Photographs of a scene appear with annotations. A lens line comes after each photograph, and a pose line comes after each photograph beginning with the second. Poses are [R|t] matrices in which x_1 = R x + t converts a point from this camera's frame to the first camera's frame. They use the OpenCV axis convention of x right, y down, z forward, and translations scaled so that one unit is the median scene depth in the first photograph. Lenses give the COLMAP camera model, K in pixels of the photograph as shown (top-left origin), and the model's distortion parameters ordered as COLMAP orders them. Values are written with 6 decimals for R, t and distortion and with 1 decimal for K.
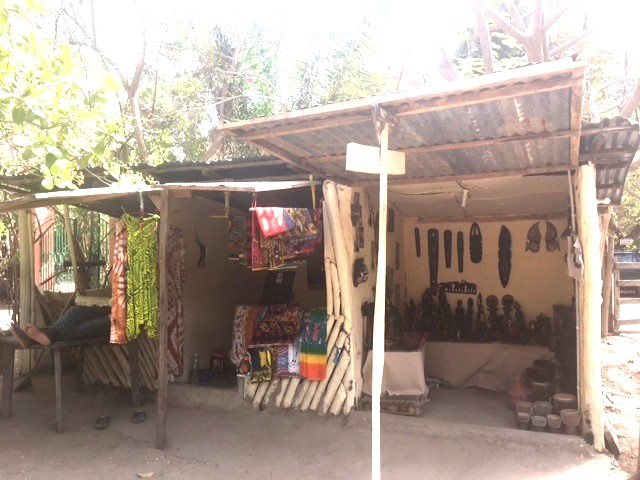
lens RADIAL K [[556.3, 0, 323.3], [0, 556.3, 241.9], [0, 0, 1]] dist [0.017881, -0.042029]
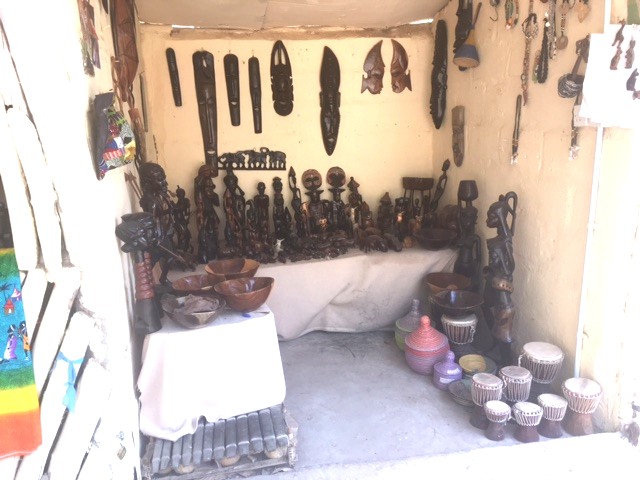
lens RADIAL K [[556.3, 0, 333.0], [0, 556.3, 245.3], [0, 0, 1]] dist [0.017881, -0.042029]
pose [[0.832041, -0.147617, 0.534711, -0.009865], [0.016691, 0.970167, 0.241861, 0.031482], [-0.554462, -0.192313, 0.809683, 0.504141]]
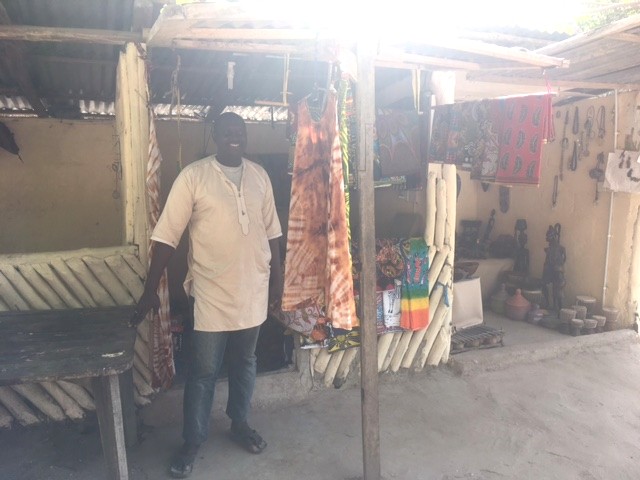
lens RADIAL K [[556.3, 0, 320.0], [0, 556.3, 242.4], [0, 0, 1]] dist [0.017881, -0.042029]
pose [[0.693452, -0.083408, 0.715659, -0.526366], [-0.012992, 0.991668, 0.128165, 0.021897], [-0.720386, -0.098175, 0.686590, 0.457131]]
